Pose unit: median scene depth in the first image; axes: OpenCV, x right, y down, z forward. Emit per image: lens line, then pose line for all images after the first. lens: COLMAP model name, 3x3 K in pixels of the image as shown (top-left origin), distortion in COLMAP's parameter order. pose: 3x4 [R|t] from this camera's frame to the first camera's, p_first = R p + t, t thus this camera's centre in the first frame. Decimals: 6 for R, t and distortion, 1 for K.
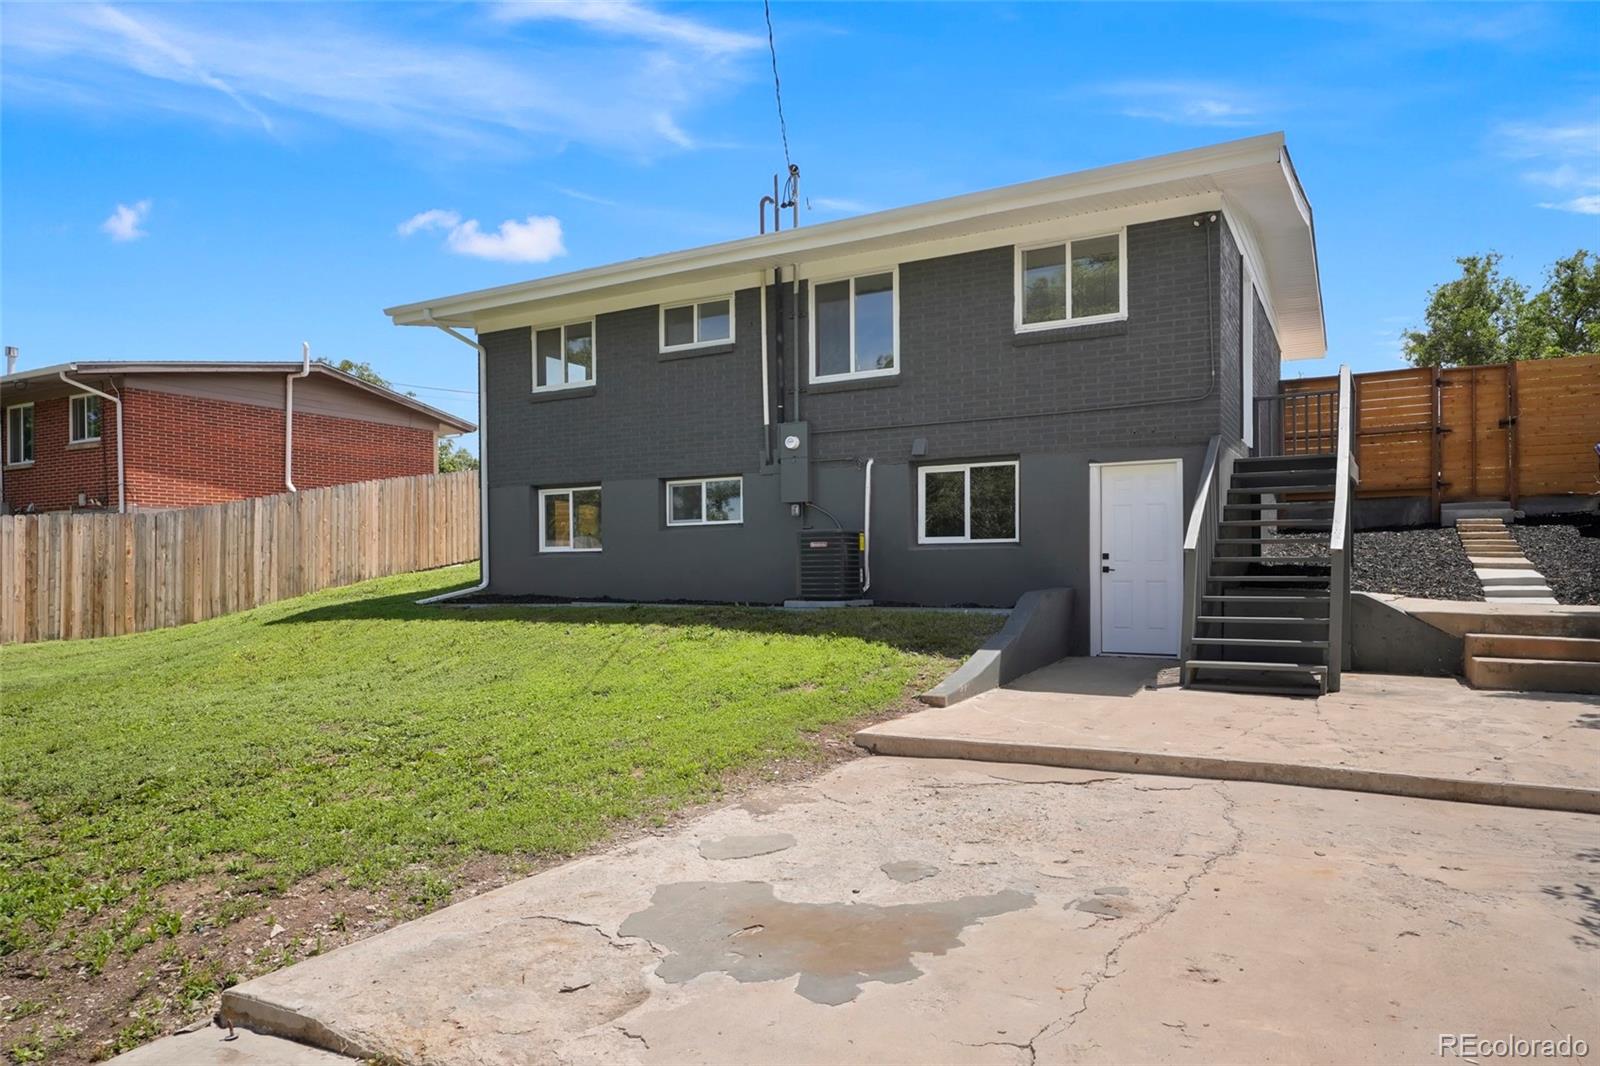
lens RADIAL K [[1003.8, 0, 797.4], [0, 1003.8, 561.5], [0, 0, 1]] dist [0.001480, 0.000232]
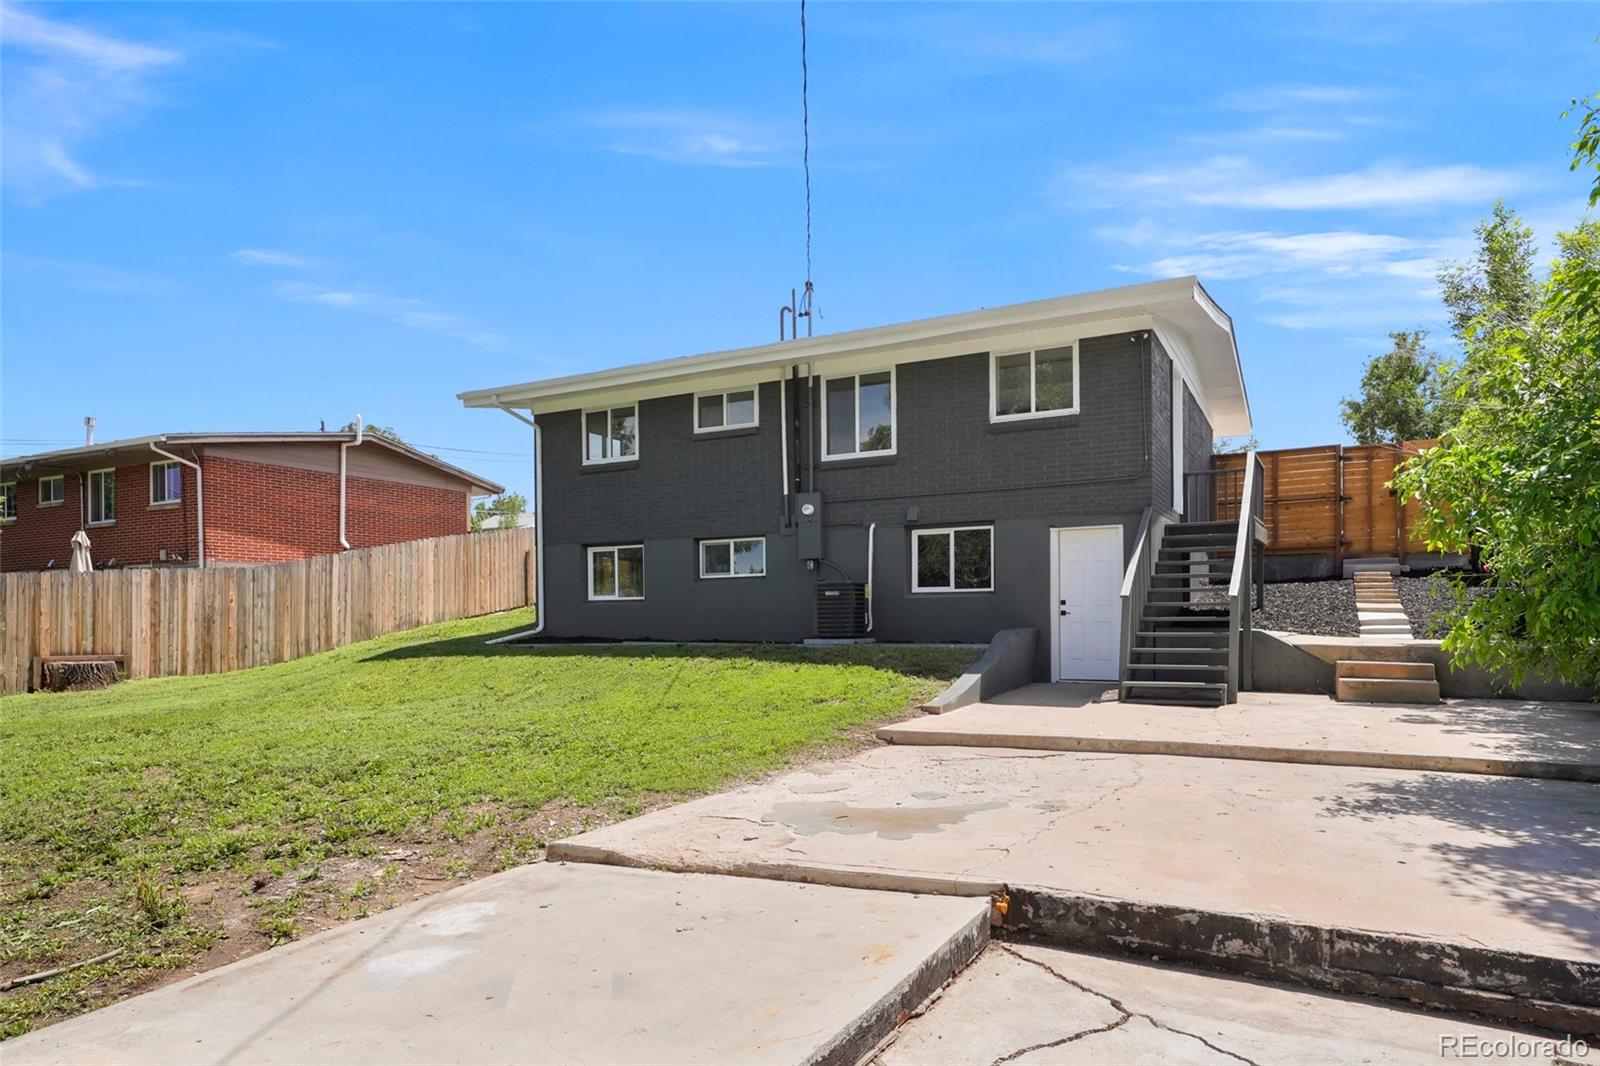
lens RADIAL K [[973.8, 0, 802.1], [0, 973.8, 605.3], [0, 0, 1]] dist [0.001878, 0.000677]
pose [[0.999656, -0.001009, 0.026212, -0.042943], [0.001203, 0.999972, -0.007385, 0.006168], [-0.026204, 0.007414, 0.999629, -0.176646]]
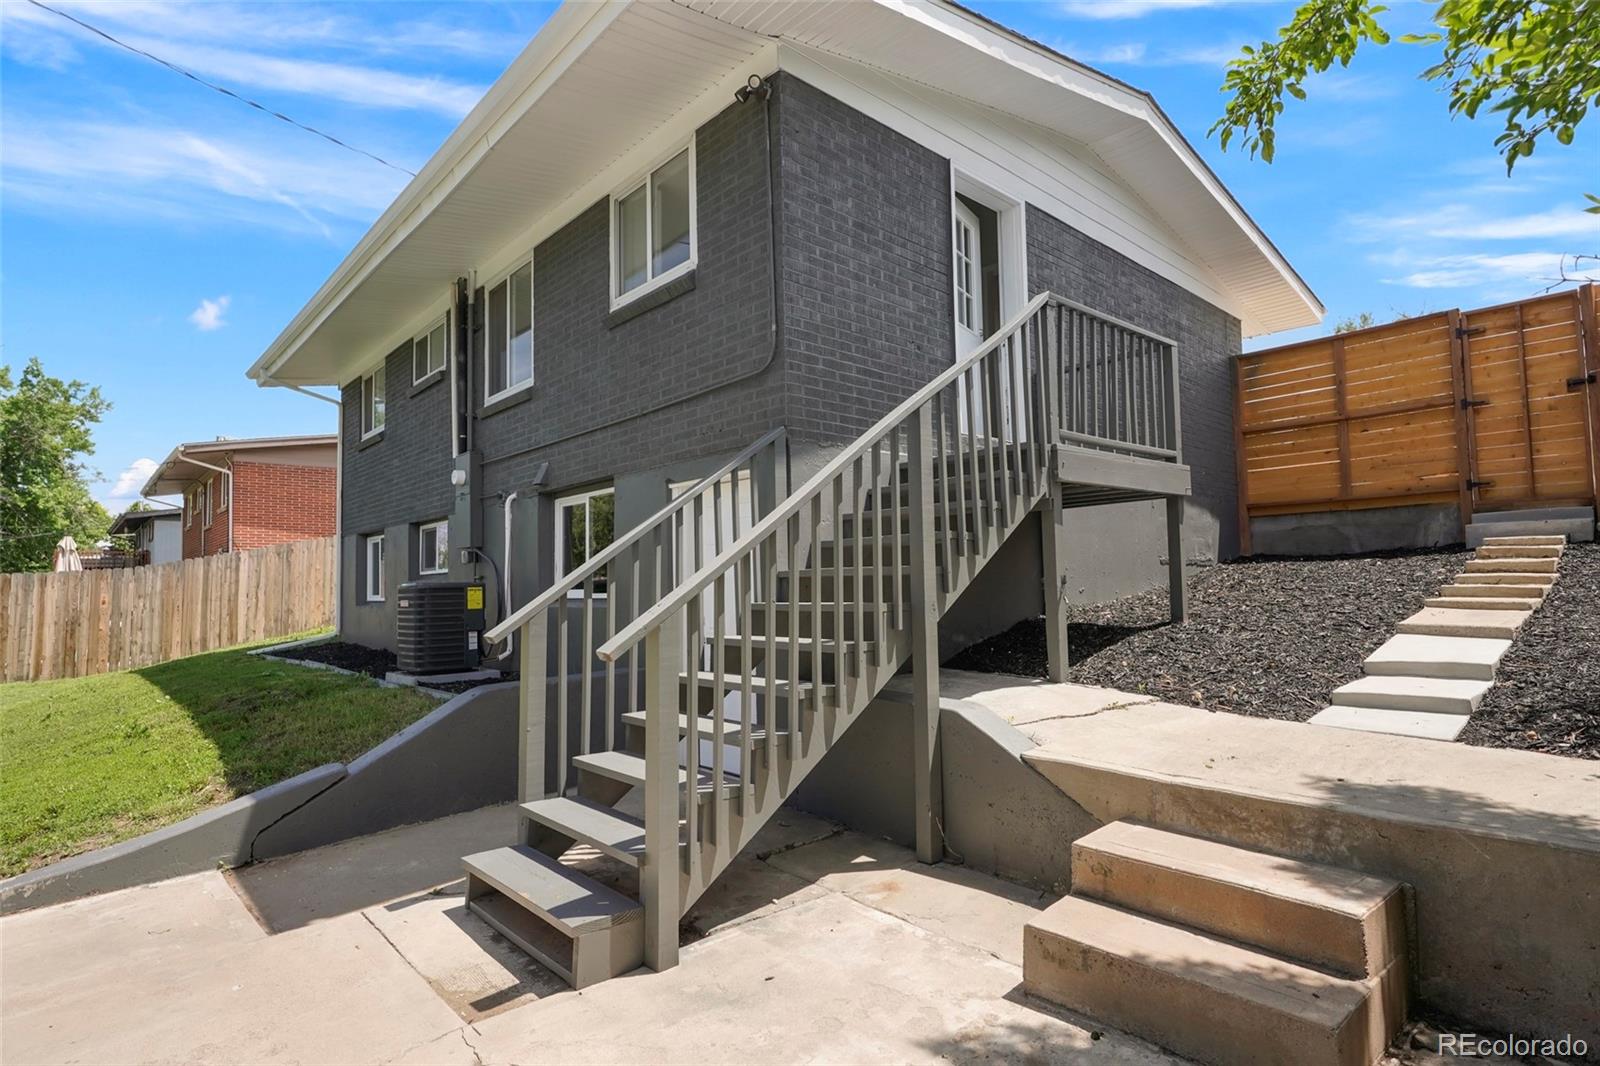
lens RADIAL K [[808.7, 0, 800.0], [0, 808.7, 533.0], [0, 0, 1]] dist [0.000122, 0.000425]
pose [[0.950227, -0.034121, -0.309685, 0.470197], [0.017603, 0.998277, -0.055977, -0.028063], [0.311062, 0.047739, 0.949190, 0.440524]]
